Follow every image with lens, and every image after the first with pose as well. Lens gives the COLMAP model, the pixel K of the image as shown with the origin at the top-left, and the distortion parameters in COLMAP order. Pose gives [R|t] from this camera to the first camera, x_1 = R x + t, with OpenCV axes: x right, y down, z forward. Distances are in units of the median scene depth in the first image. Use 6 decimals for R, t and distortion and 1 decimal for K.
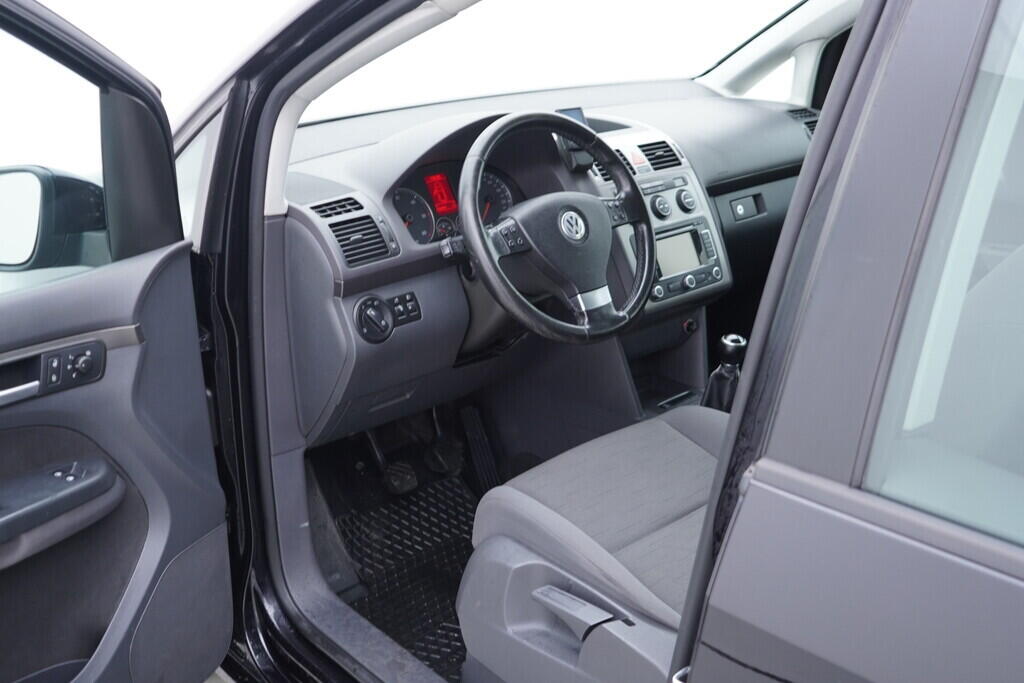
lens RADIAL K [[1075.1, 0, 506.7], [0, 1075.1, 341.0], [0, 0, 1]] dist [-0.009172, 0.000000]
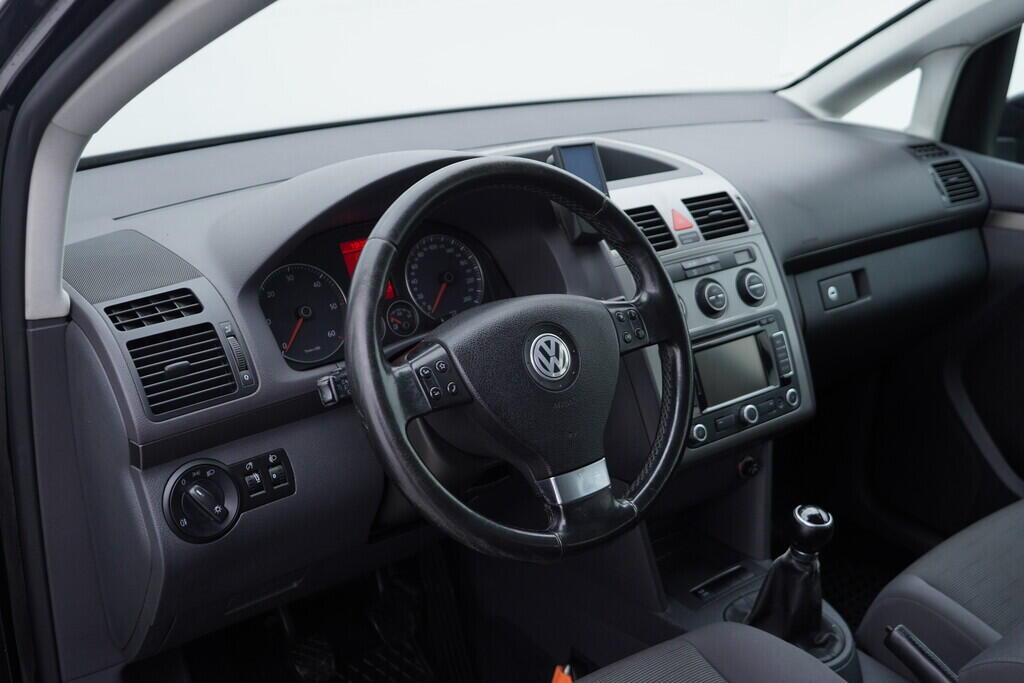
lens RADIAL K [[1075.1, 0, 510.6], [0, 1075.1, 343.1], [0, 0, 1]] dist [-0.009172, 0.000000]
pose [[0.996760, 0.054137, -0.059481, 0.070728], [-0.053013, 0.998387, 0.020315, -0.119074], [0.060485, -0.017096, 0.998023, 0.387794]]
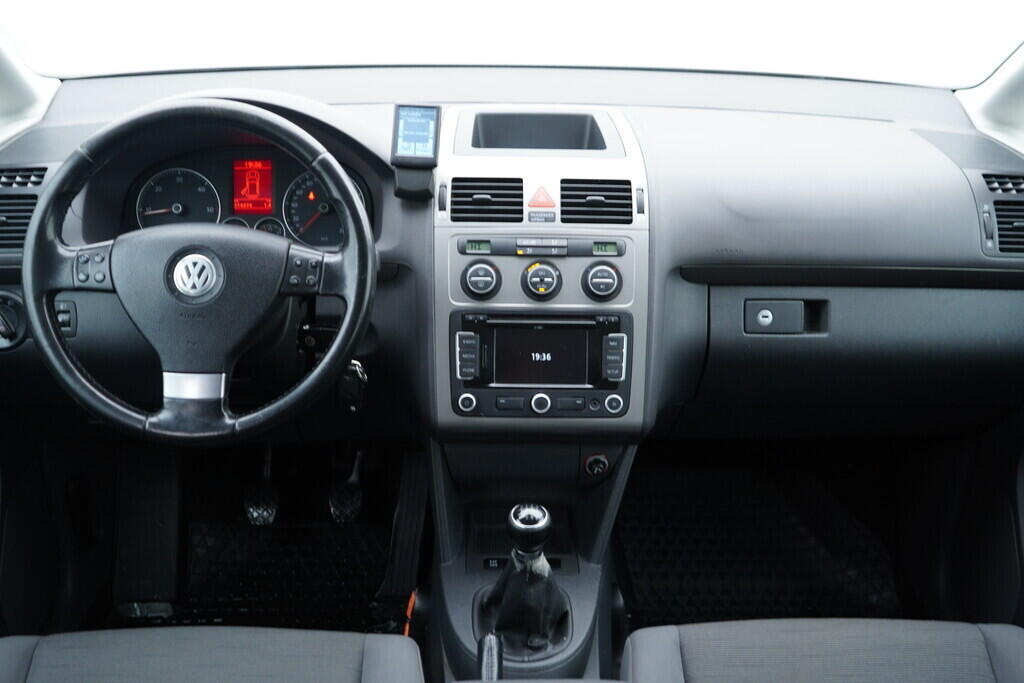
lens RADIAL K [[1075.1, 0, 514.2], [0, 1075.1, 341.2], [0, 0, 1]] dist [-0.009172, 0.000000]
pose [[0.756216, 0.303411, -0.579724, 0.595746], [-0.255494, 0.952579, 0.165276, -0.221086], [0.602379, 0.023132, 0.797875, 0.544308]]
